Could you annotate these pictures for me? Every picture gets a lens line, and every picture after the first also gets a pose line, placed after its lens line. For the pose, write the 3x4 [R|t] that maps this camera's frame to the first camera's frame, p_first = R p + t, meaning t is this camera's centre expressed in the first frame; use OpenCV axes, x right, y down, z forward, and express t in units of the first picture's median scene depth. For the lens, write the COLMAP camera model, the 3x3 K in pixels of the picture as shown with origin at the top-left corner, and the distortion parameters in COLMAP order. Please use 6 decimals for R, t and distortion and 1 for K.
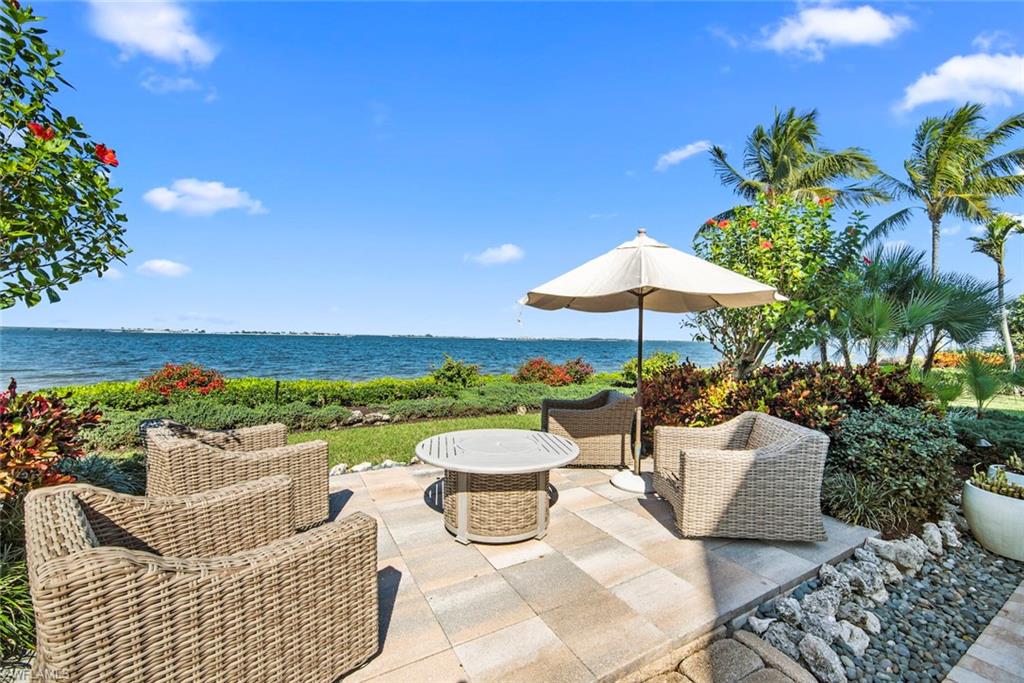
lens RADIAL K [[411.5, 0, 516.4], [0, 411.5, 339.8], [0, 0, 1]] dist [-0.006172, 0.000138]
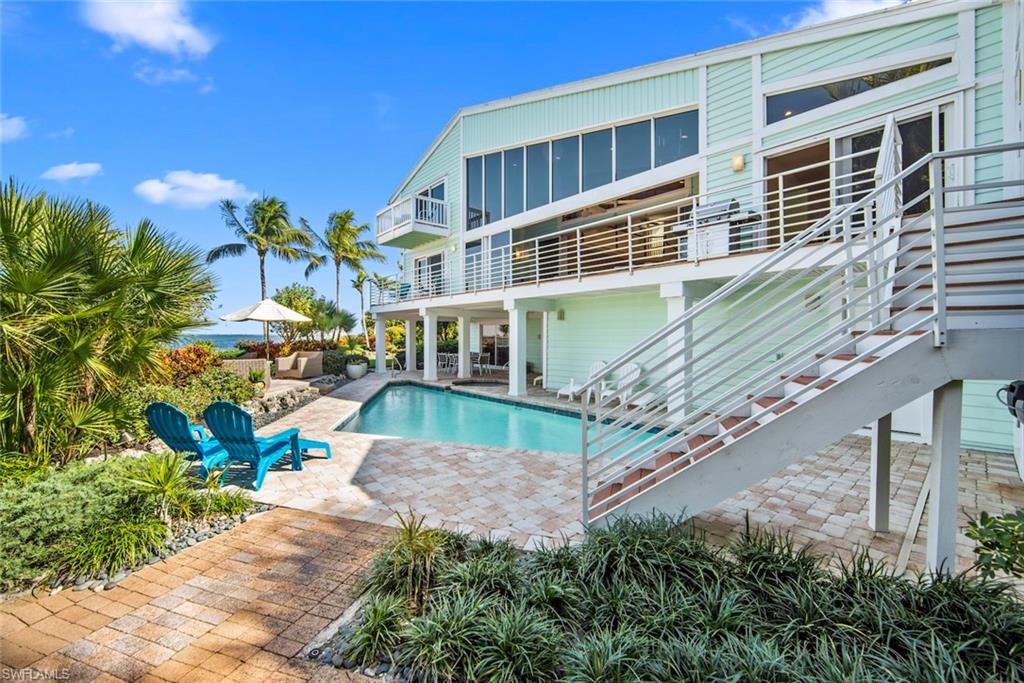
lens RADIAL K [[411.5, 0, 508.1], [0, 411.5, 338.6], [0, 0, 1]] dist [-0.006172, 0.000138]
pose [[0.371656, -0.020832, 0.928137, -0.547499], [0.006912, 0.999783, 0.019672, 0.001635], [-0.928345, -0.000896, 0.371719, -0.527815]]
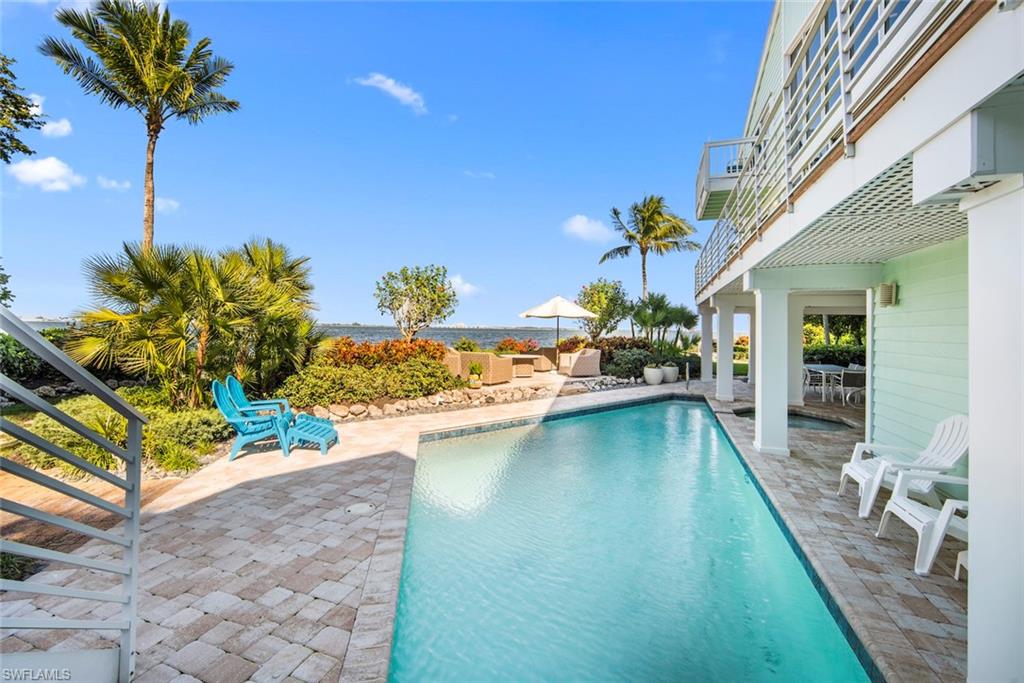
lens RADIAL K [[411.5, 0, 505.8], [0, 411.5, 334.0], [0, 0, 1]] dist [-0.006172, 0.000138]
pose [[0.992924, -0.002593, 0.118727, -0.141833], [0.000976, 0.999906, 0.013672, 0.001147], [-0.118751, -0.013459, 0.992833, -0.629821]]
